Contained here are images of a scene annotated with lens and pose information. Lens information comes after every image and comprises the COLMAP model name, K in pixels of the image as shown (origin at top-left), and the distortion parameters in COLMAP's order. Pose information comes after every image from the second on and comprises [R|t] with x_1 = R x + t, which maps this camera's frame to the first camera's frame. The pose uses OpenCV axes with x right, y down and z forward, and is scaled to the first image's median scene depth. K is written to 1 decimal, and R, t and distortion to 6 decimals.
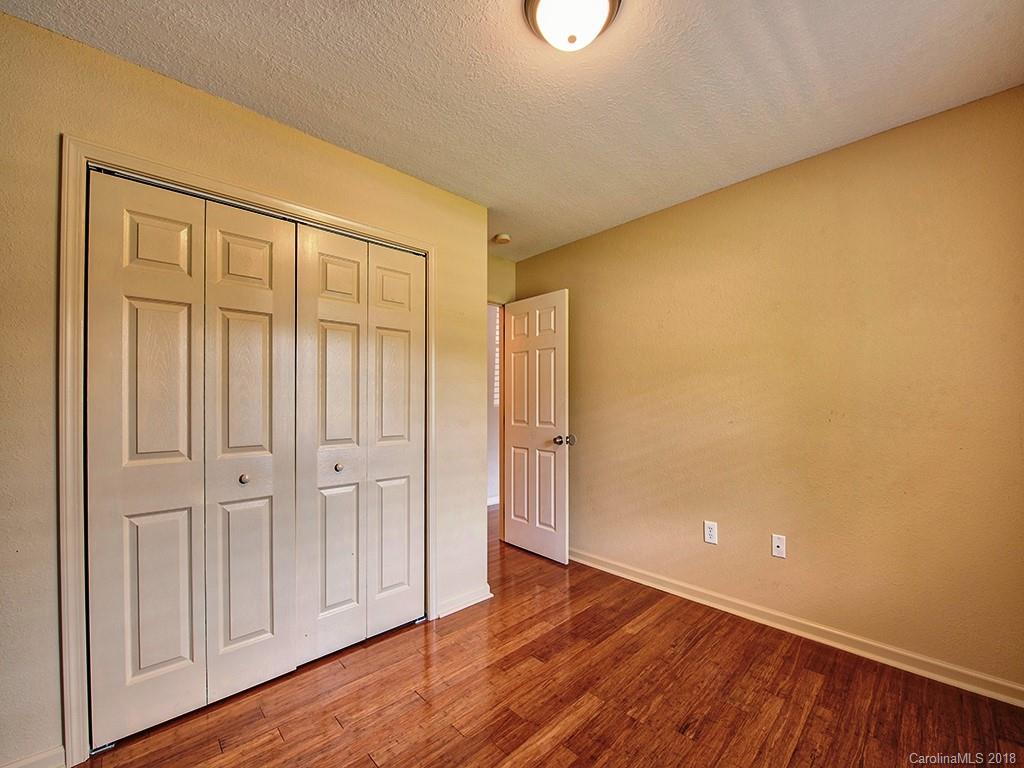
lens RADIAL K [[414.5, 0, 516.9], [0, 414.5, 400.8], [0, 0, 1]] dist [-0.018392, -0.000508]
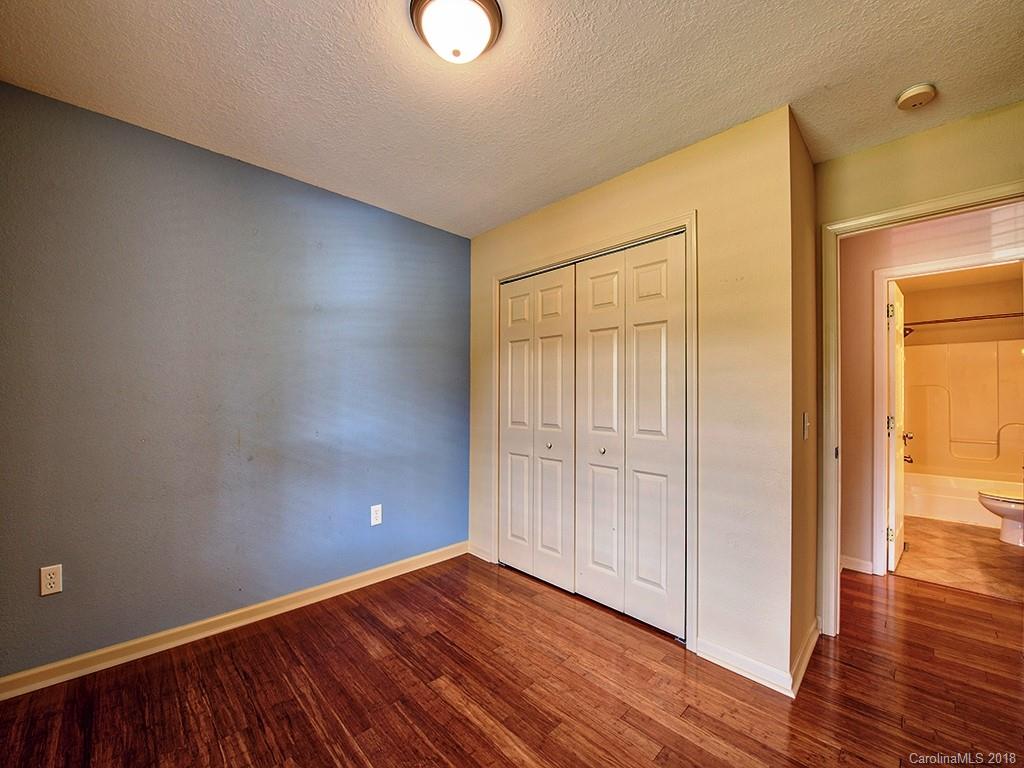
lens RADIAL K [[414.5, 0, 506.4], [0, 414.5, 387.3], [0, 0, 1]] dist [-0.018392, -0.000508]
pose [[-0.005751, -0.005301, -0.999969, 0.823155], [0.006807, 0.999963, -0.005340, -0.018823], [0.999960, -0.006837, -0.005715, 0.782968]]
